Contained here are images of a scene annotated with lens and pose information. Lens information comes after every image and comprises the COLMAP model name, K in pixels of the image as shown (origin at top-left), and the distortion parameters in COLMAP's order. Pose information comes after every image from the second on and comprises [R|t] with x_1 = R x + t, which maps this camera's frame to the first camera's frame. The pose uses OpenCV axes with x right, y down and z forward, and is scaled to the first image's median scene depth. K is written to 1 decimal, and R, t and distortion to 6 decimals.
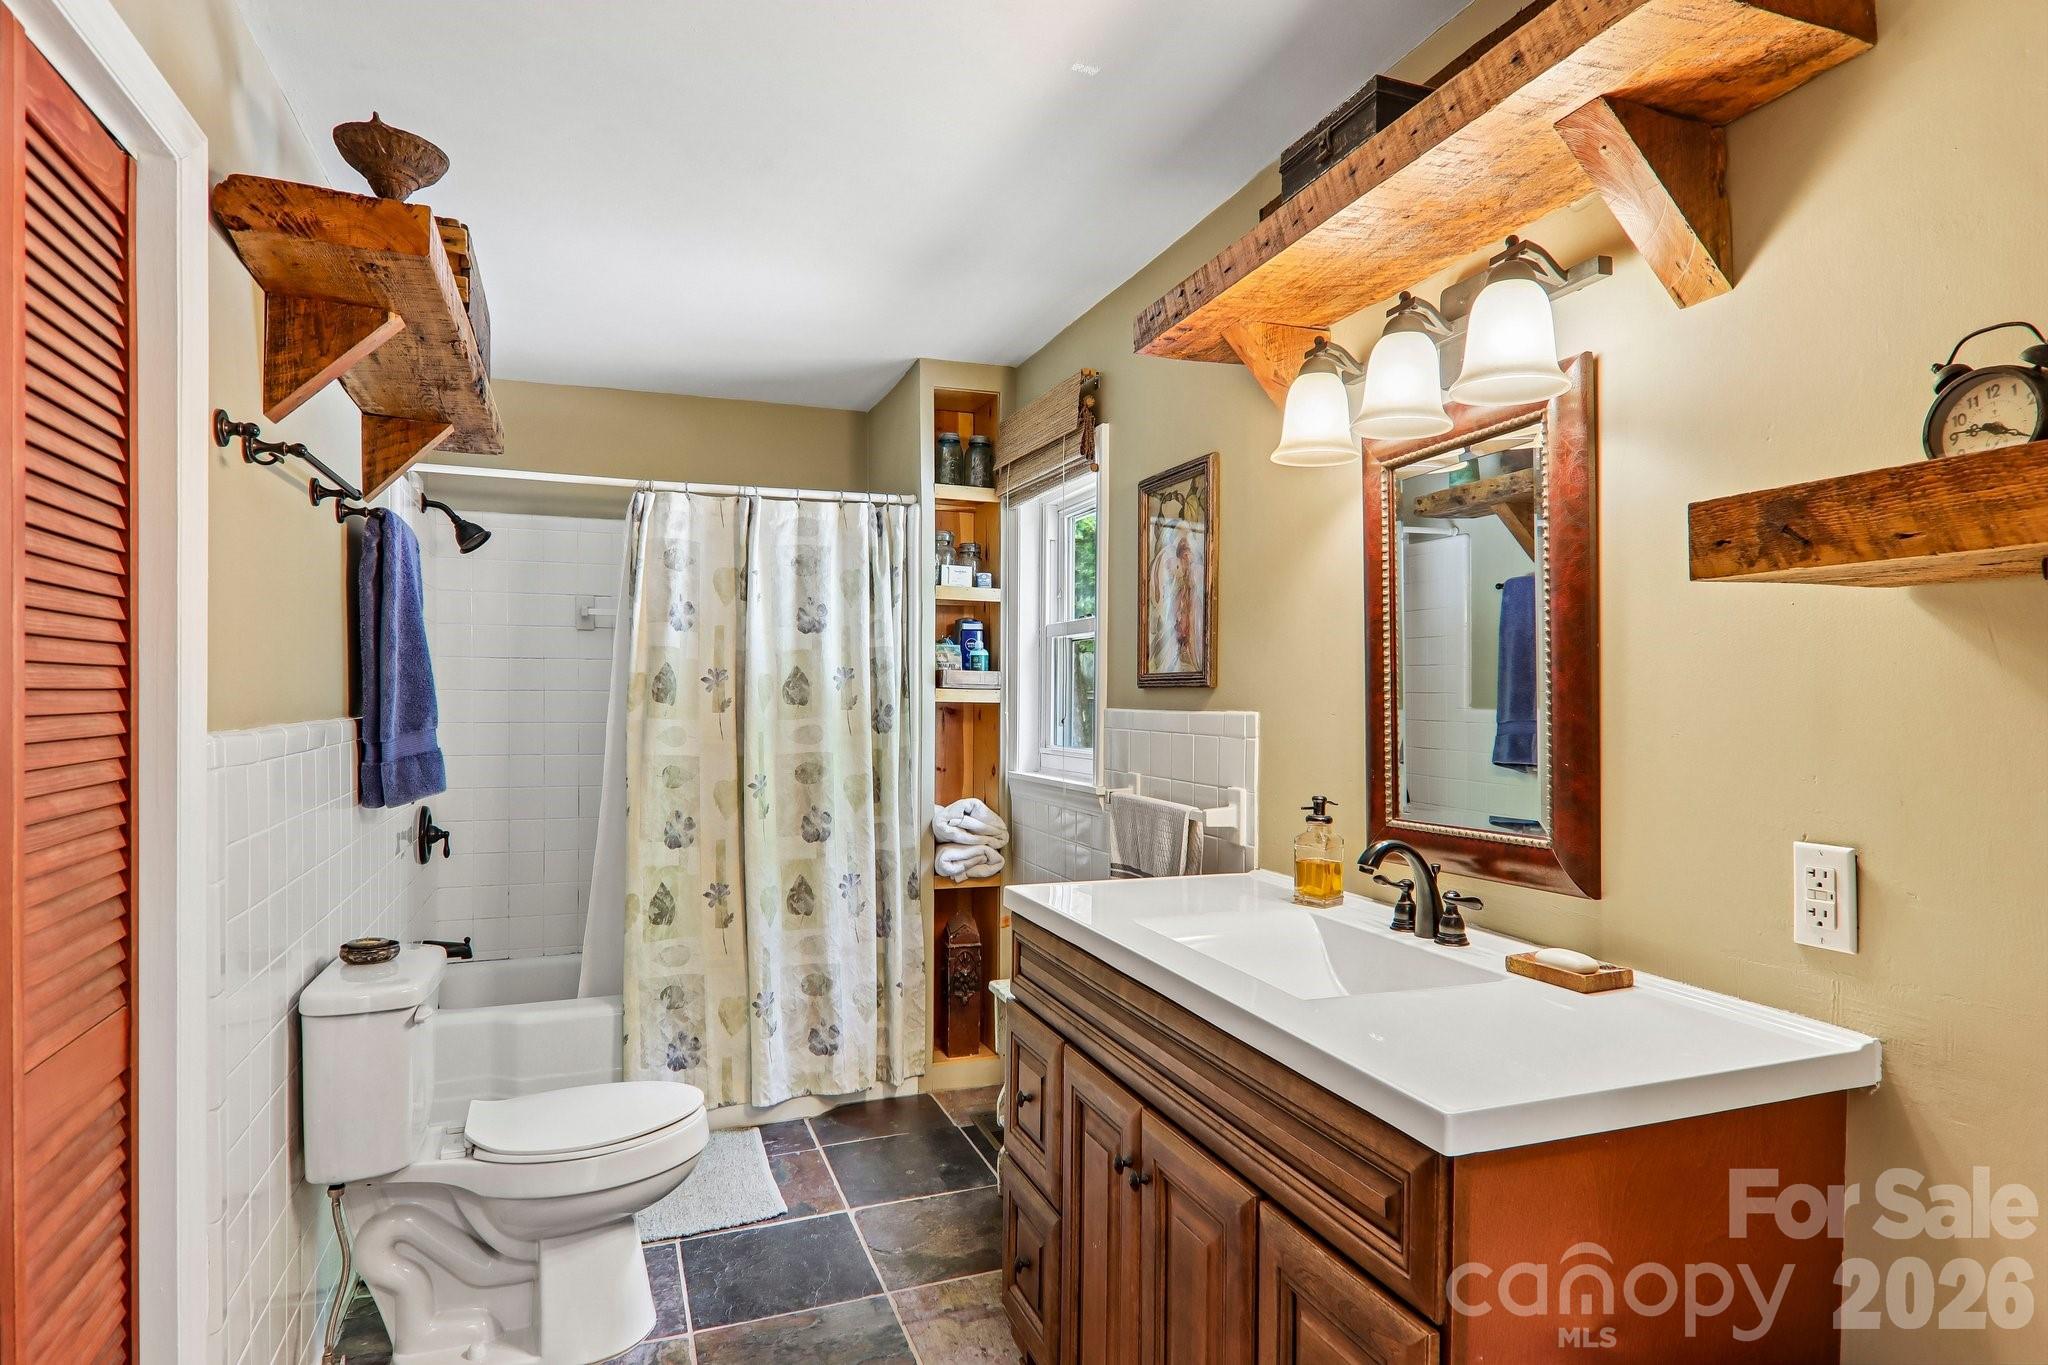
lens RADIAL K [[1136.3, 0, 1005.4], [0, 1136.3, 732.0], [0, 0, 1]] dist [0.054164, -0.068454]
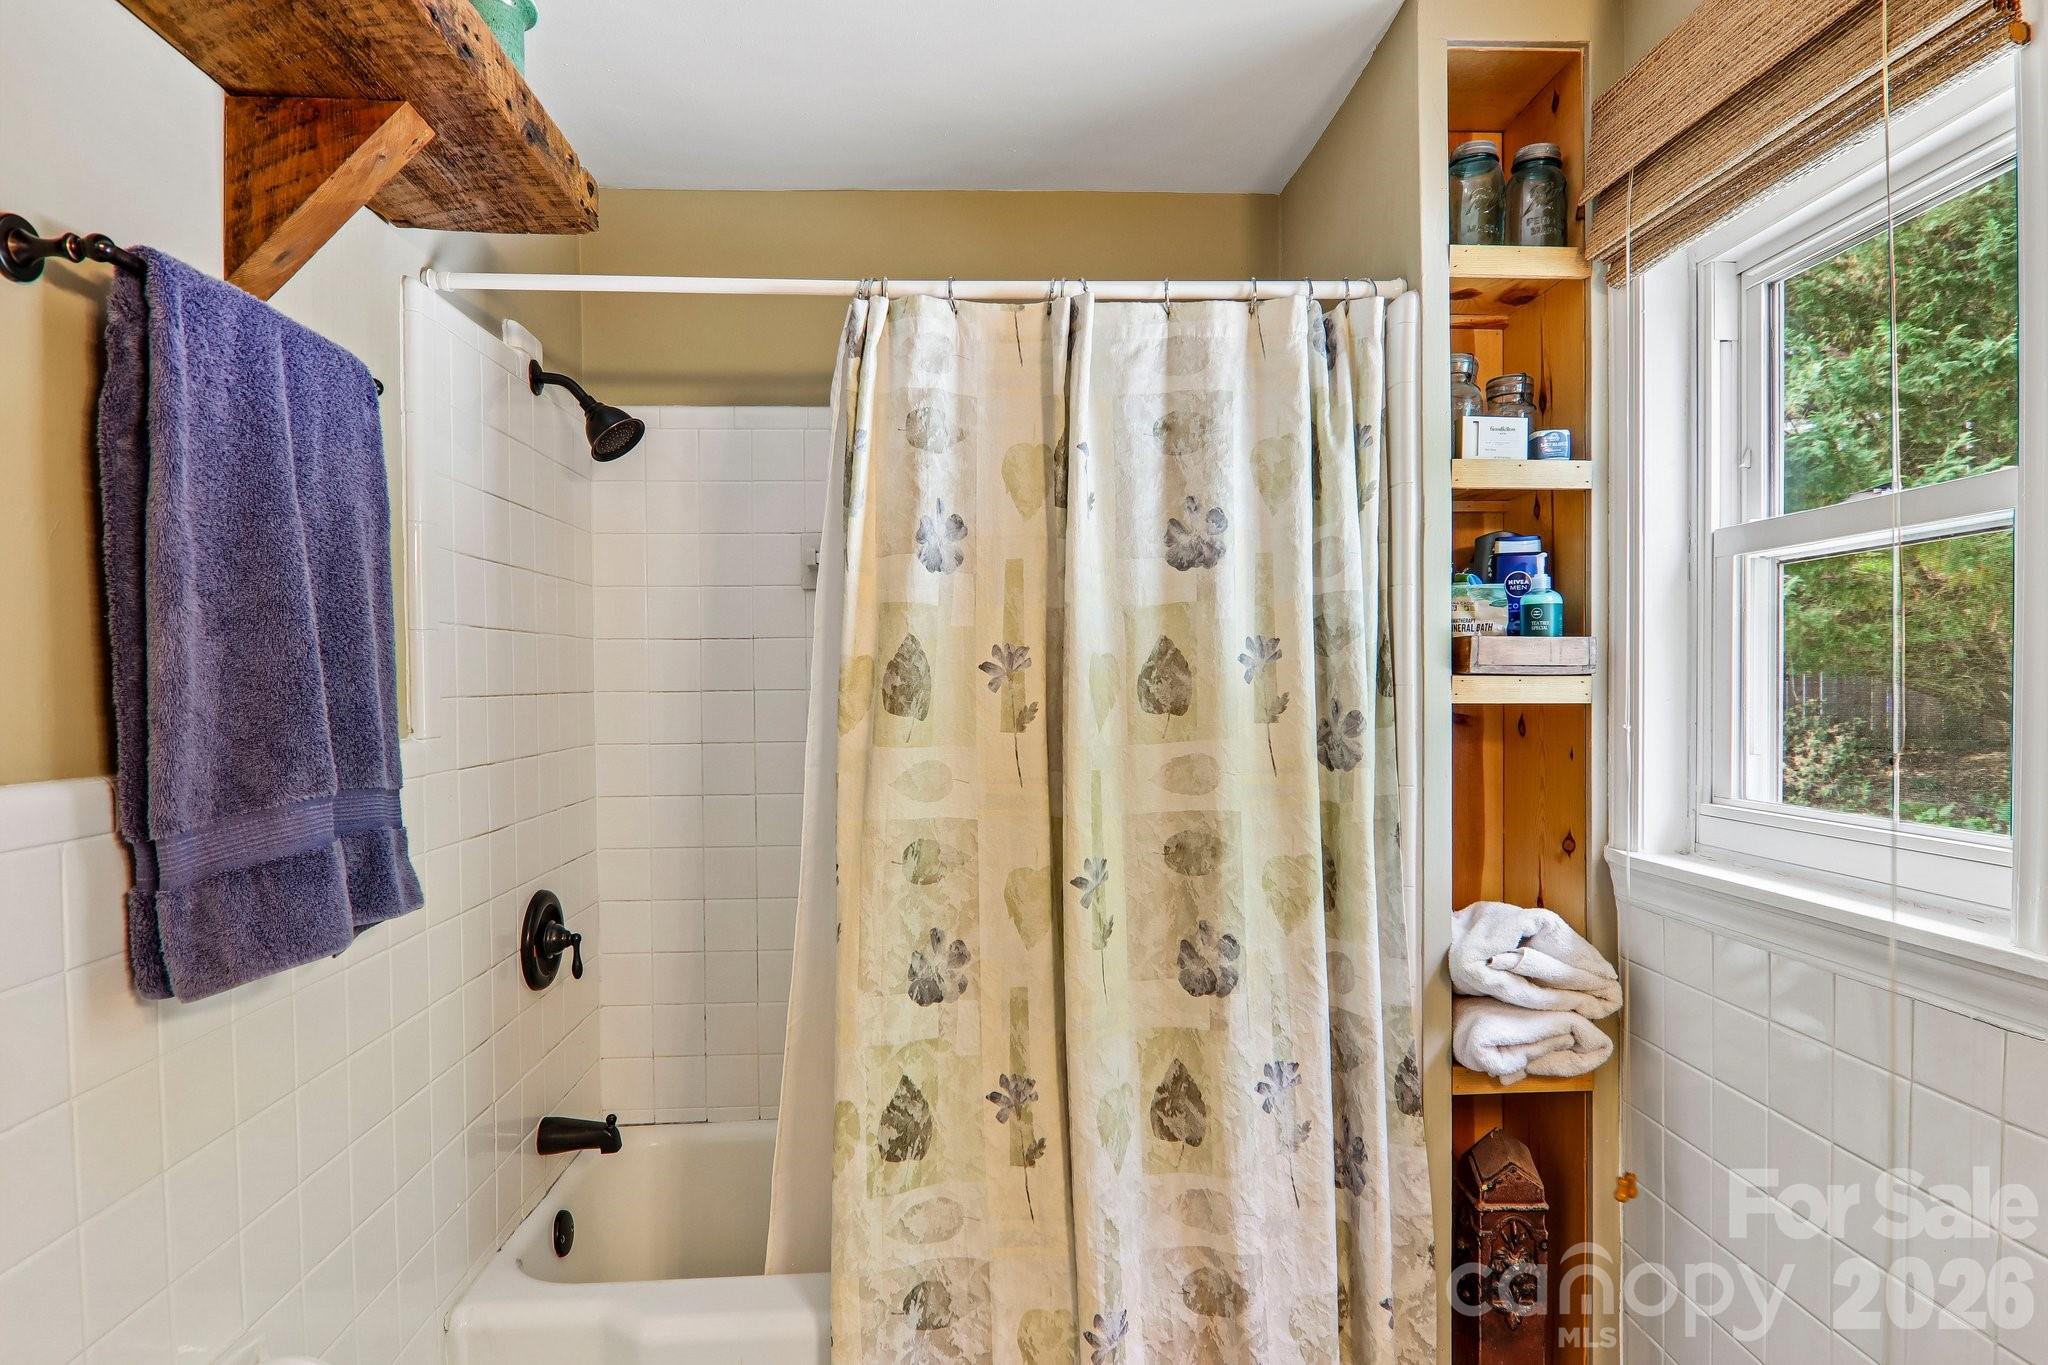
lens RADIAL K [[1132.8, 0, 1027.5], [0, 1132.8, 702.1], [0, 0, 1]] dist [0.004245, -0.021912]
pose [[0.960479, -0.010500, -0.278153, -0.104513], [0.006879, 0.999878, -0.013988, -0.022600], [0.278266, 0.011522, 0.960435, 0.510724]]
